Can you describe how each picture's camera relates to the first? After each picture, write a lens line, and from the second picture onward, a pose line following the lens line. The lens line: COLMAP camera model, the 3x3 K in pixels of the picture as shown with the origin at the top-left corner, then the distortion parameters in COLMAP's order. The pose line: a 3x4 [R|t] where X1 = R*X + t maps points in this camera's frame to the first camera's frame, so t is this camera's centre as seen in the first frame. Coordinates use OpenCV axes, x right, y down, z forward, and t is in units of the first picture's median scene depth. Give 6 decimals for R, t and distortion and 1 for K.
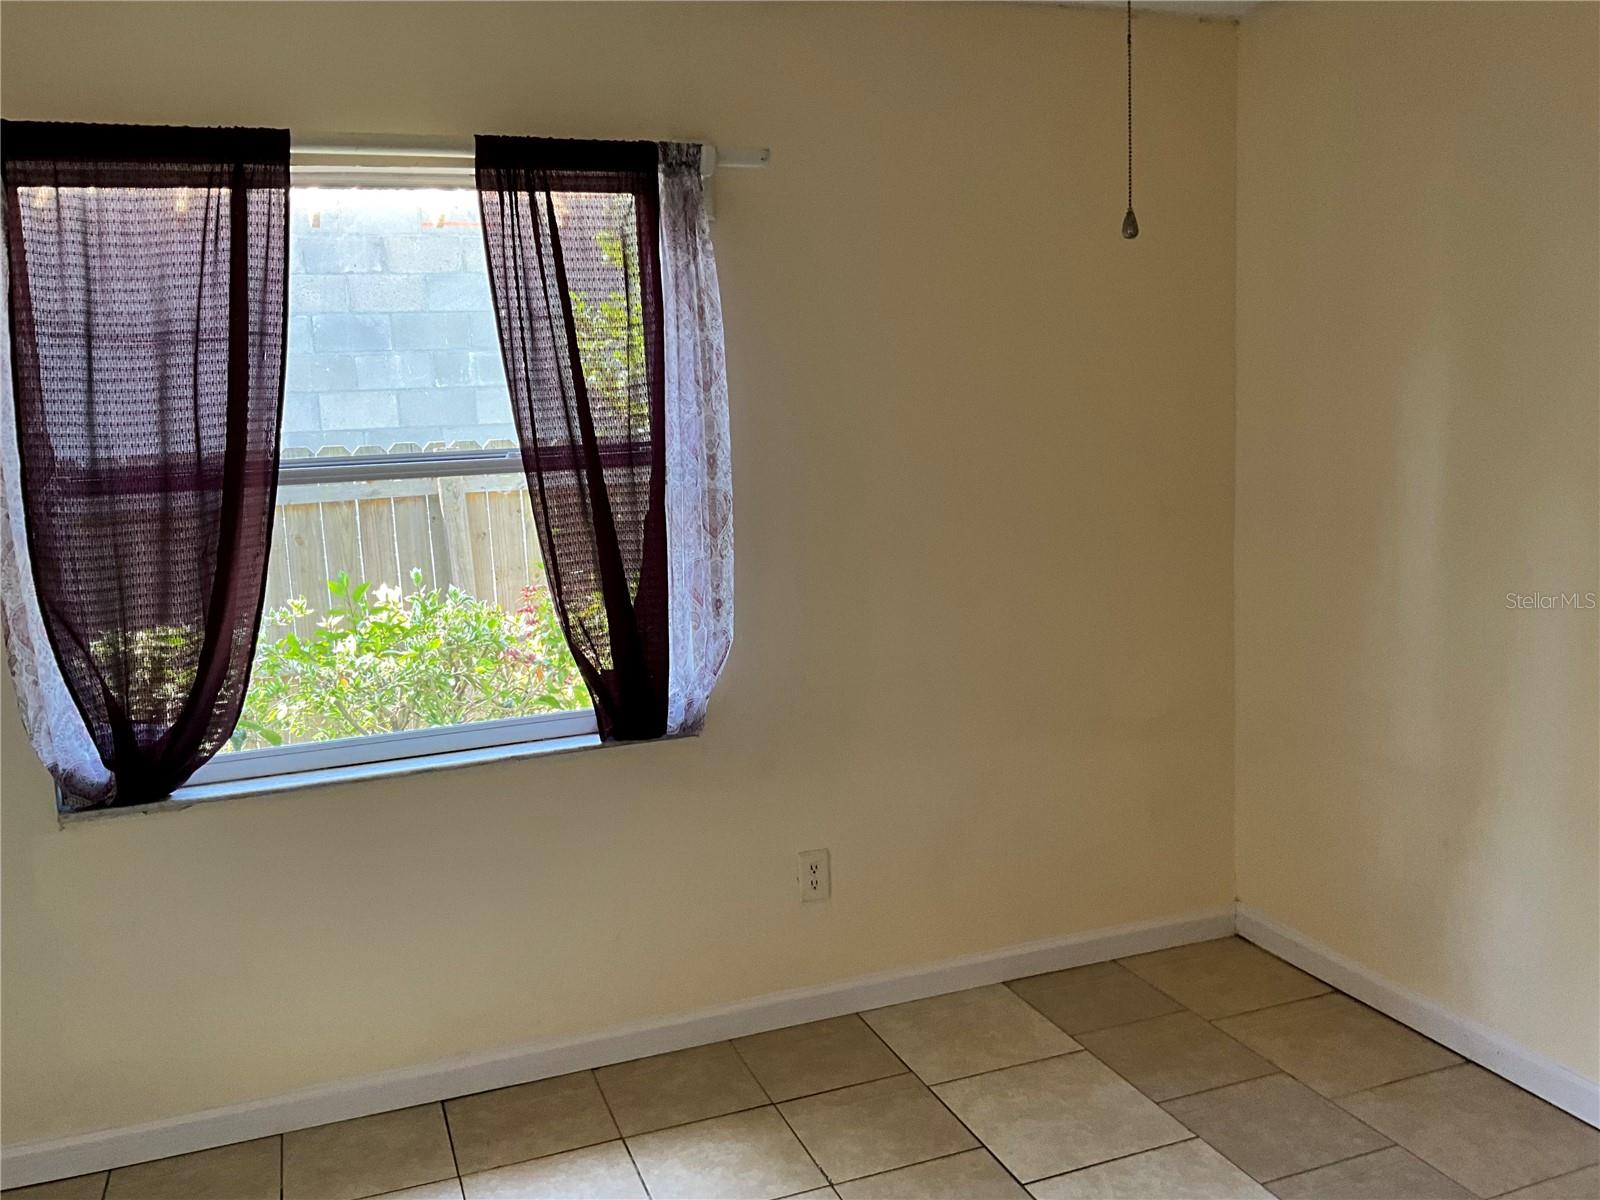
lens RADIAL K [[1332.5, 0, 796.1], [0, 1332.5, 594.2], [0, 0, 1]] dist [0.113681, -0.215174]
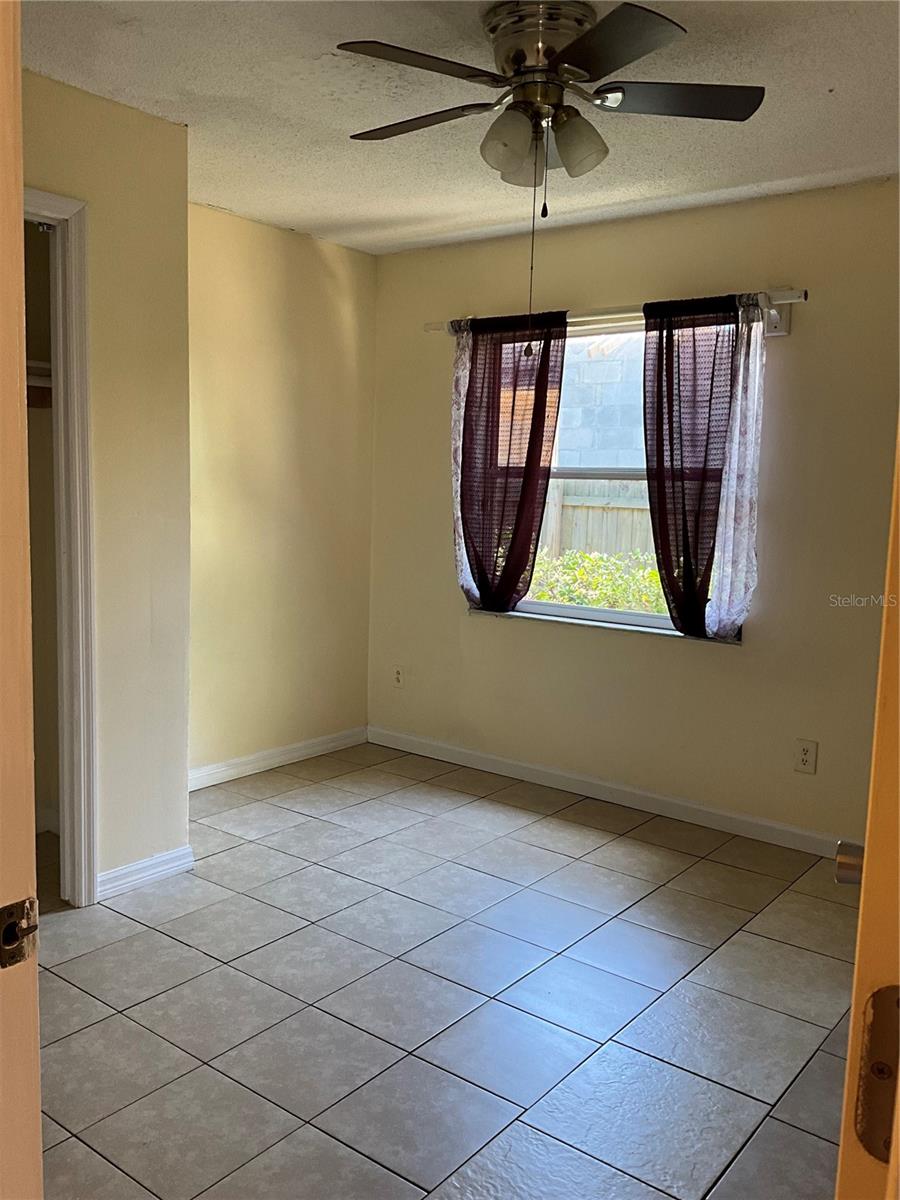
lens RADIAL K [[999.4, 0, 448.7], [0, 999.4, 605.7], [0, 0, 1]] dist [0.113681, -0.215174]
pose [[0.516871, 0.165094, -0.839993, 0.904386], [-0.165898, 0.981943, 0.090911, 0.003228], [0.839835, 0.092364, 0.534926, 0.021111]]
